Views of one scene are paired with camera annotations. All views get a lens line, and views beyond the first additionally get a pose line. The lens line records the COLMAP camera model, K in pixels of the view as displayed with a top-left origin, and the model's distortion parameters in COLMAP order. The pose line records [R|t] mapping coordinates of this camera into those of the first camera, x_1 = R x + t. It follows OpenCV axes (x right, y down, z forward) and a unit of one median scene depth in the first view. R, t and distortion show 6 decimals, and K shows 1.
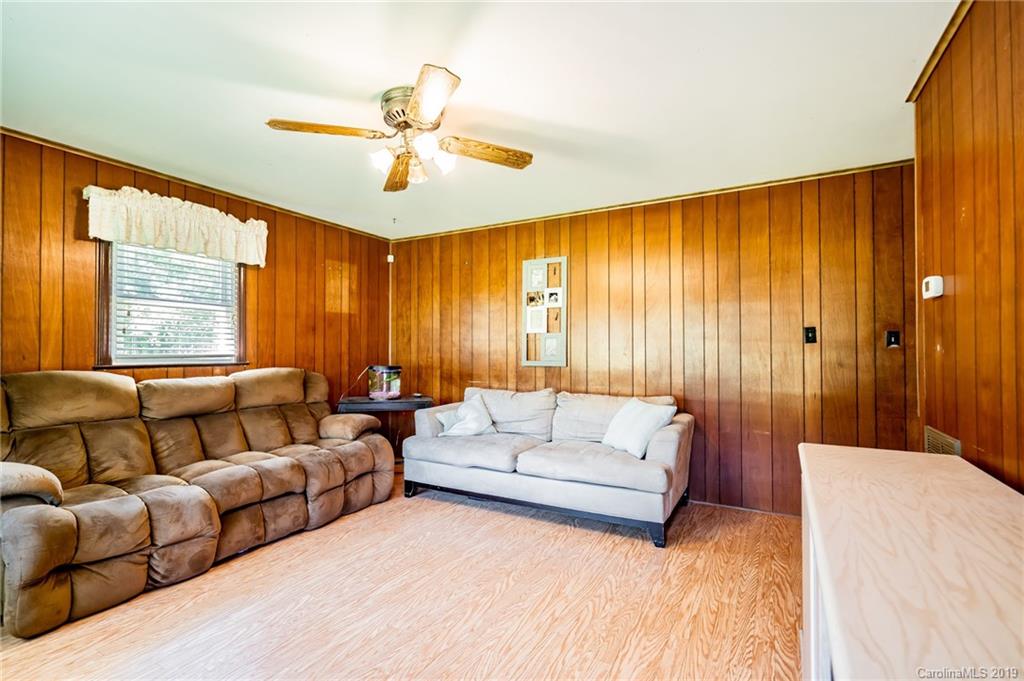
lens RADIAL K [[461.6, 0, 513.4], [0, 461.6, 345.9], [0, 0, 1]] dist [-0.002370, -0.000038]
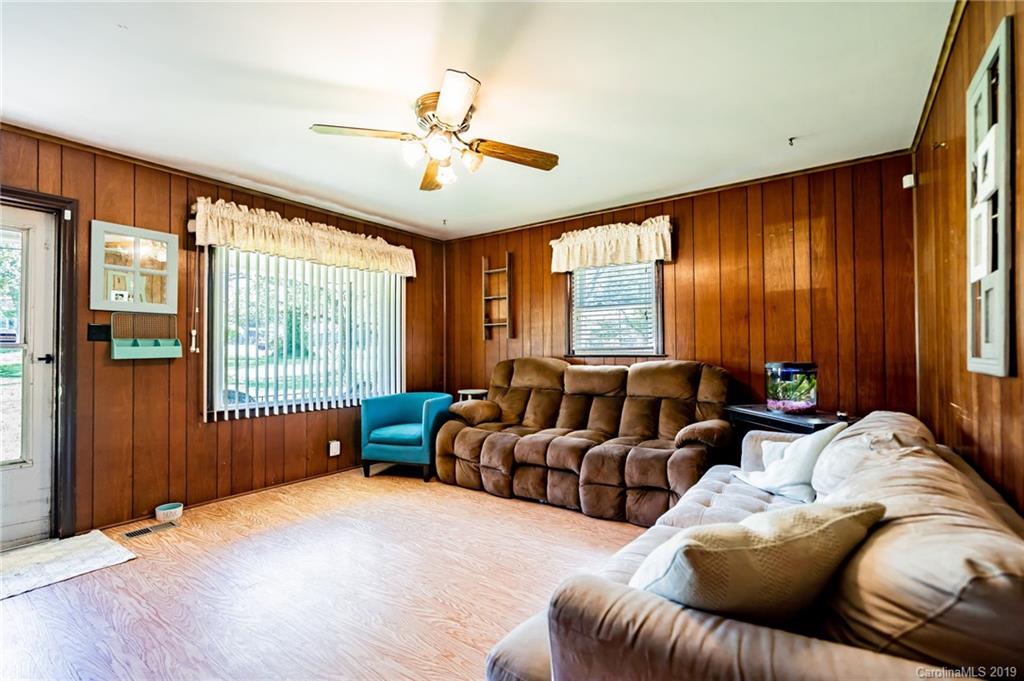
lens RADIAL K [[461.6, 0, 513.4], [0, 461.6, 345.9], [0, 0, 1]] dist [-0.002370, -0.000038]
pose [[-0.112808, -0.013948, -0.993519, 0.521420], [0.015758, 0.999751, -0.015825, 0.028095], [0.993492, -0.017441, -0.112560, 0.813816]]
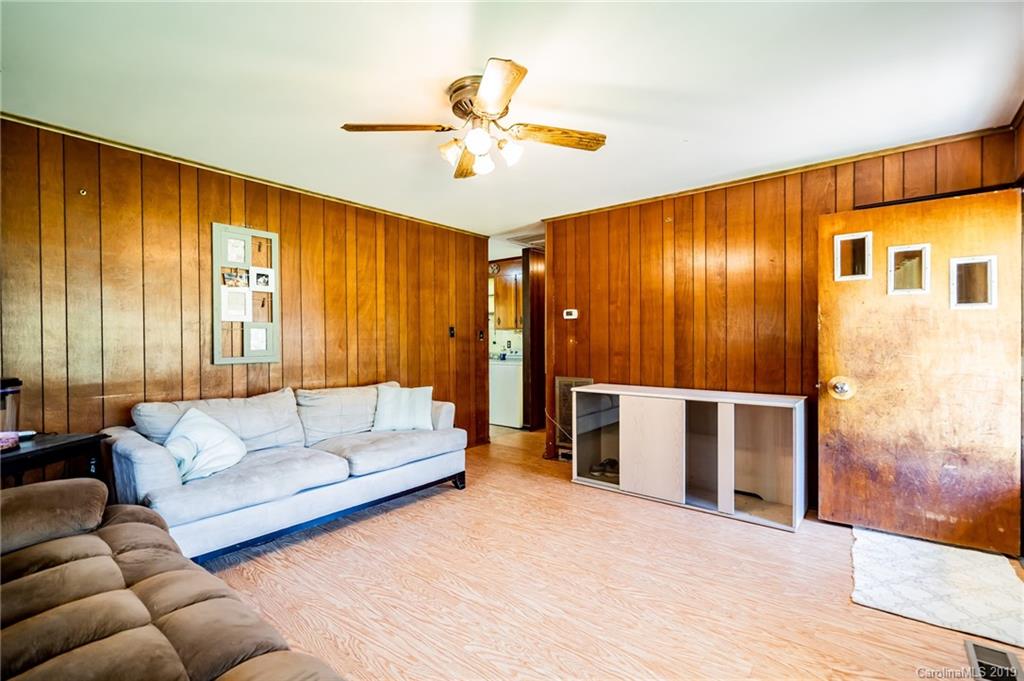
lens RADIAL K [[461.6, 0, 513.4], [0, 461.6, 345.9], [0, 0, 1]] dist [-0.002370, -0.000038]
pose [[0.172384, -0.011784, 0.984959, -0.757673], [-0.005076, 0.999905, 0.012851, 0.001245], [-0.985017, -0.007215, 0.172308, 0.484614]]
